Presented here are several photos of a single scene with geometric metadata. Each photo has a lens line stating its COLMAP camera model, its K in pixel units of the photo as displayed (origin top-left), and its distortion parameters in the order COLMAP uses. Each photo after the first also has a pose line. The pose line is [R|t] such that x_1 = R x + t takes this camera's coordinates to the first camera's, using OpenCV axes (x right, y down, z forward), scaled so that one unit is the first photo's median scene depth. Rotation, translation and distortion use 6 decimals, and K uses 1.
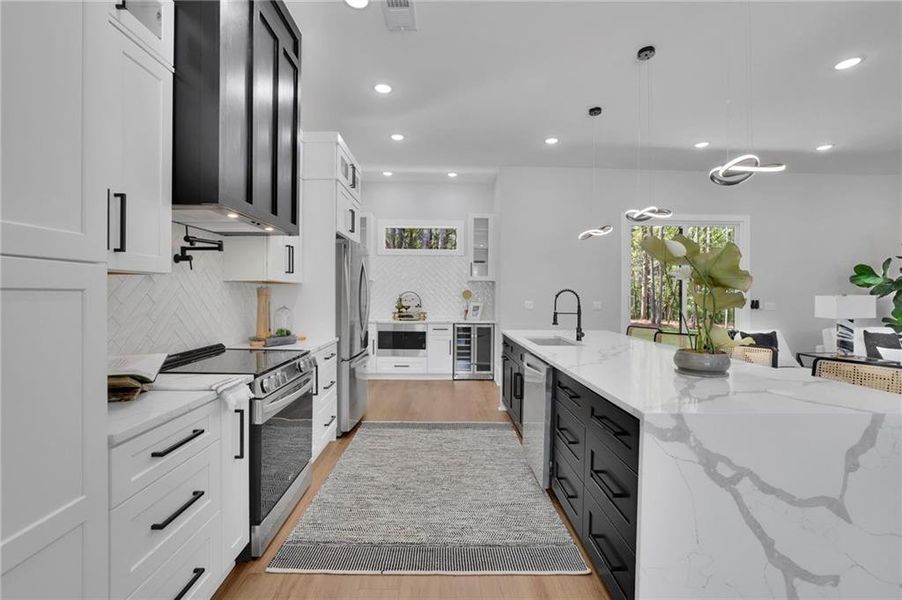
lens RADIAL K [[388.4, 0, 451.8], [0, 388.4, 297.3], [0, 0, 1]] dist [-0.049605, 0.017768]
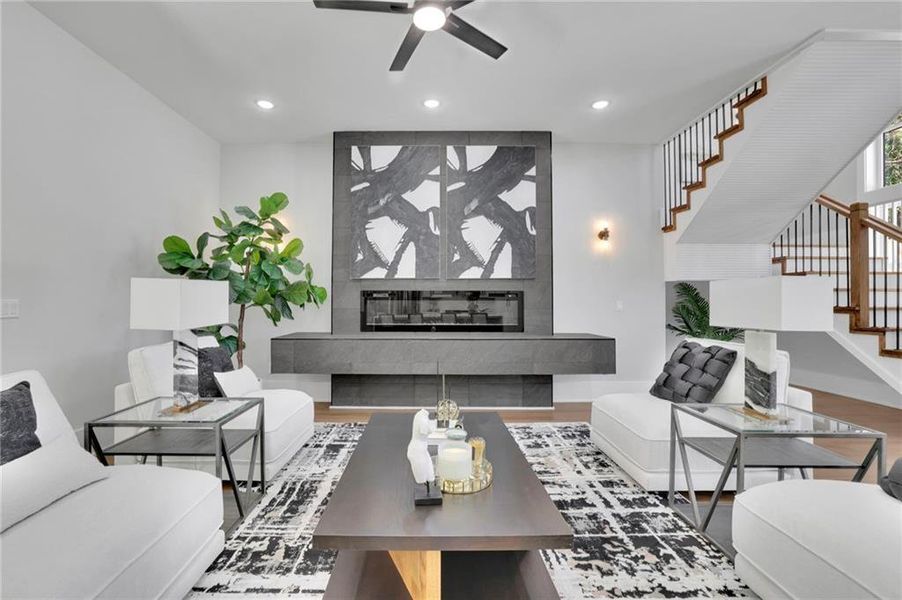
lens RADIAL K [[392.8, 0, 434.7], [0, 392.8, 298.2], [0, 0, 1]] dist [-0.017069, -0.000069]
pose [[0.025860, 0.003507, 0.999659, 0.532392], [0.007872, 0.999962, -0.003712, 0.022596], [-0.999635, 0.007965, 0.025831, 0.634835]]
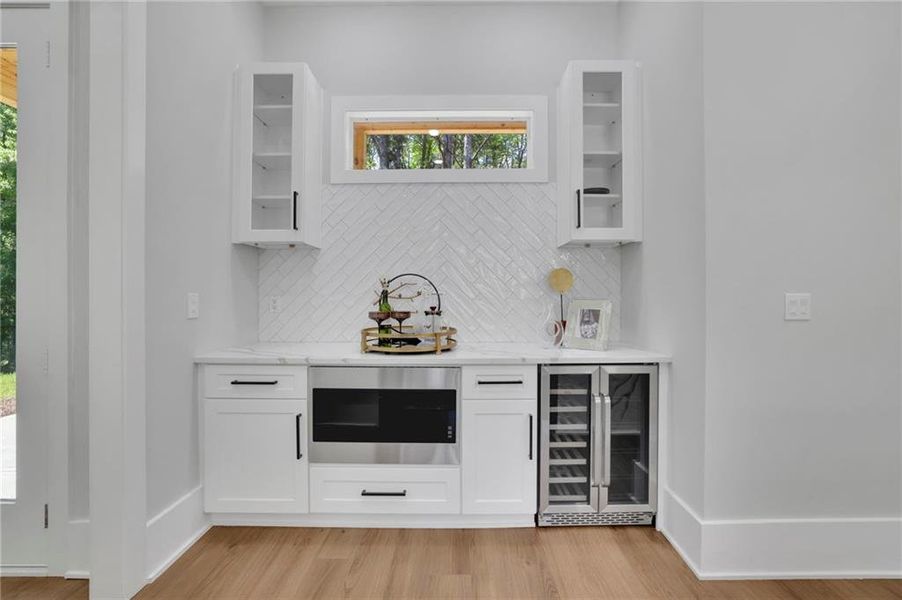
lens RADIAL K [[388.4, 0, 451.8], [0, 388.4, 297.3], [0, 0, 1]] dist [-0.049605, 0.017768]
pose [[0.998927, -0.009299, -0.045365, -0.068793], [0.009076, 0.999946, -0.005121, 0.014661], [0.045410, 0.004703, 0.998957, 0.840493]]
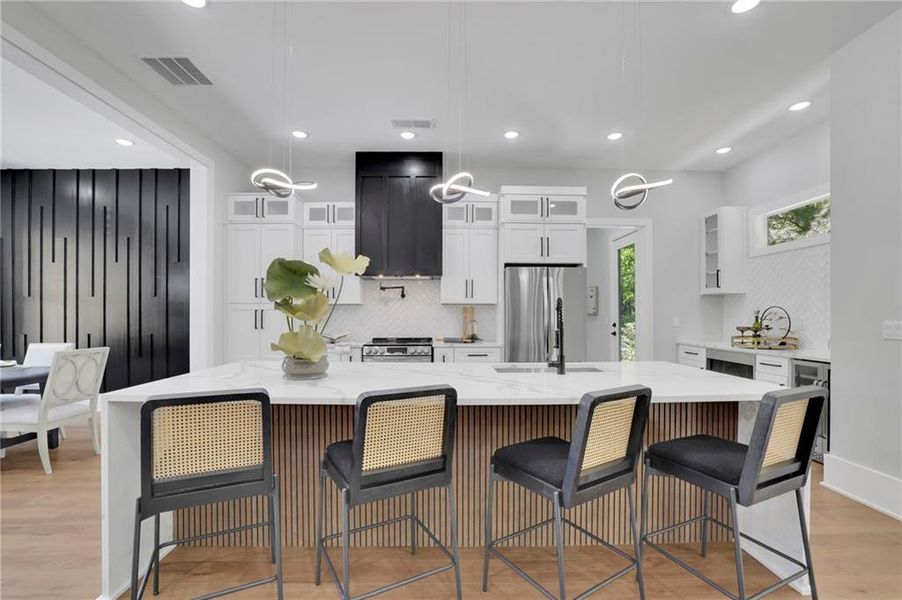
lens RADIAL K [[401.4, 0, 452.6], [0, 401.4, 314.5], [0, 0, 1]] dist [-0.029917, 0.000318]
pose [[-0.004610, -0.008756, -0.999951, 0.766710], [-0.007751, 0.999932, -0.008720, 0.012744], [0.999959, 0.007710, -0.004677, 0.610812]]
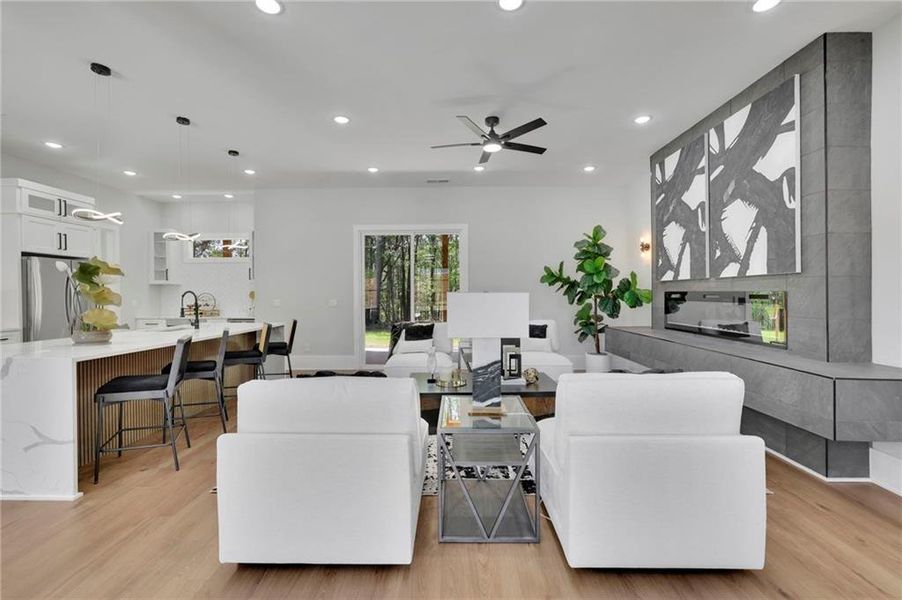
lens RADIAL K [[388.4, 0, 451.8], [0, 388.4, 297.3], [0, 0, 1]] dist [-0.049605, 0.017768]
pose [[0.999335, -0.009337, -0.035233, 0.947389], [0.009306, 0.999956, -0.001047, 0.008733], [0.035241, 0.000719, 0.999379, -0.218231]]
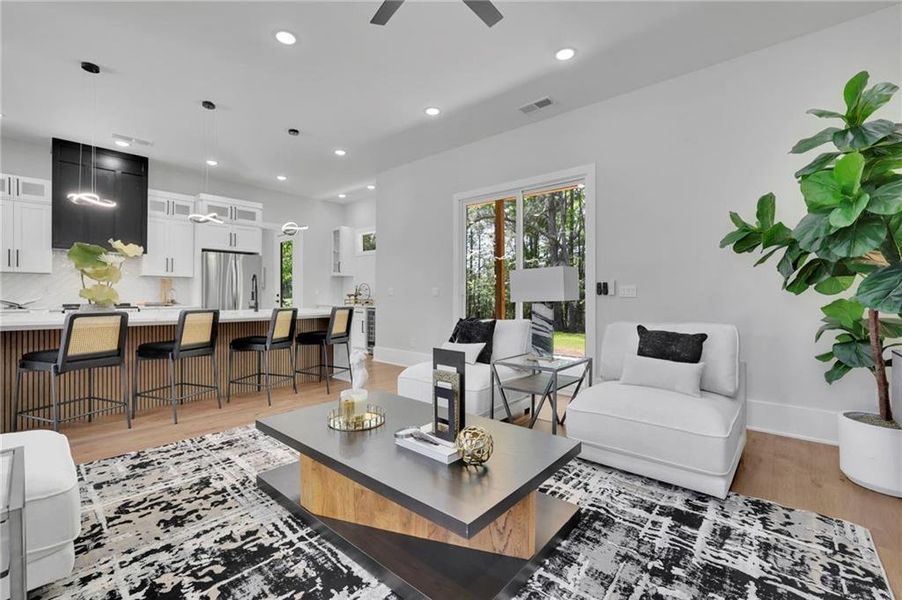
lens RADIAL K [[388.4, 0, 451.8], [0, 388.4, 297.3], [0, 0, 1]] dist [-0.049605, 0.017768]
pose [[0.728651, 0.000500, -0.684885, 1.322551], [-0.005098, 0.999976, -0.004693, 0.048622], [0.684866, 0.006911, 0.728636, 0.362148]]
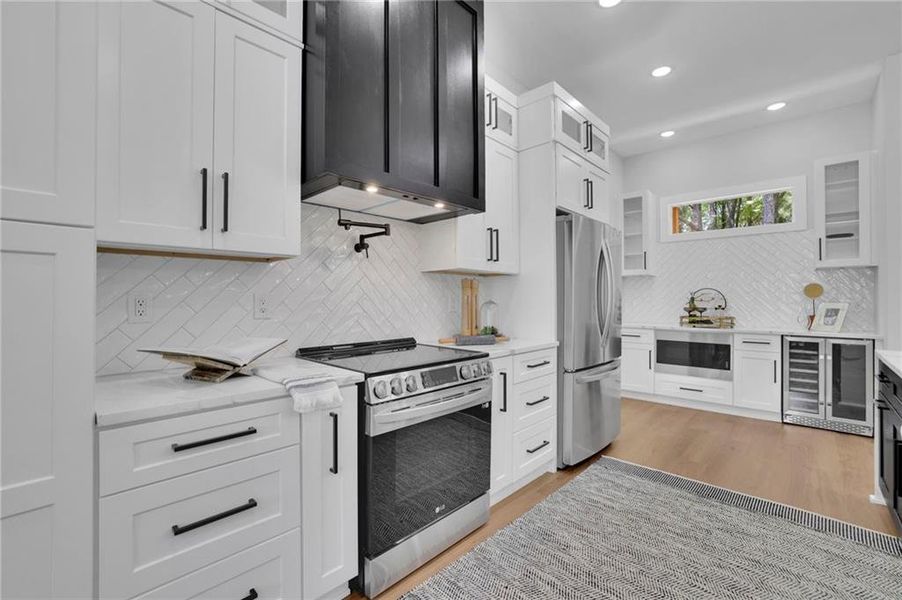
lens RADIAL K [[388.4, 0, 451.8], [0, 388.4, 297.3], [0, 0, 1]] dist [-0.049605, 0.017768]
pose [[0.707197, -0.011176, -0.706928, 0.077053], [-0.001514, 0.999849, -0.017321, 0.020911], [0.707015, 0.013320, 0.707073, 0.212228]]
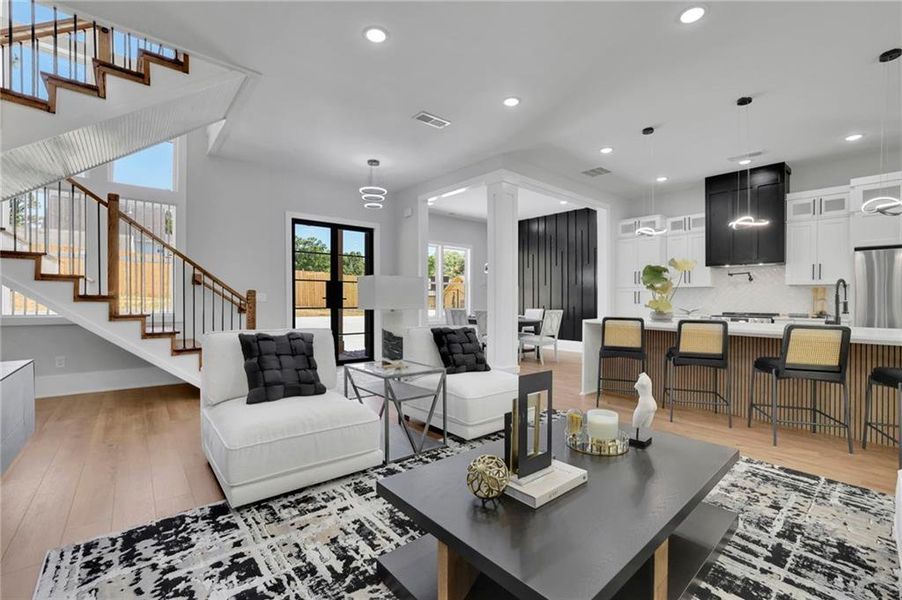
lens RADIAL K [[388.4, 0, 451.8], [0, 388.4, 297.3], [0, 0, 1]] dist [-0.049605, 0.017768]
pose [[-0.780977, -0.018028, -0.624300, 1.284387], [-0.018673, 0.999810, -0.005512, 0.039005], [0.624281, 0.007353, -0.781165, 0.848502]]
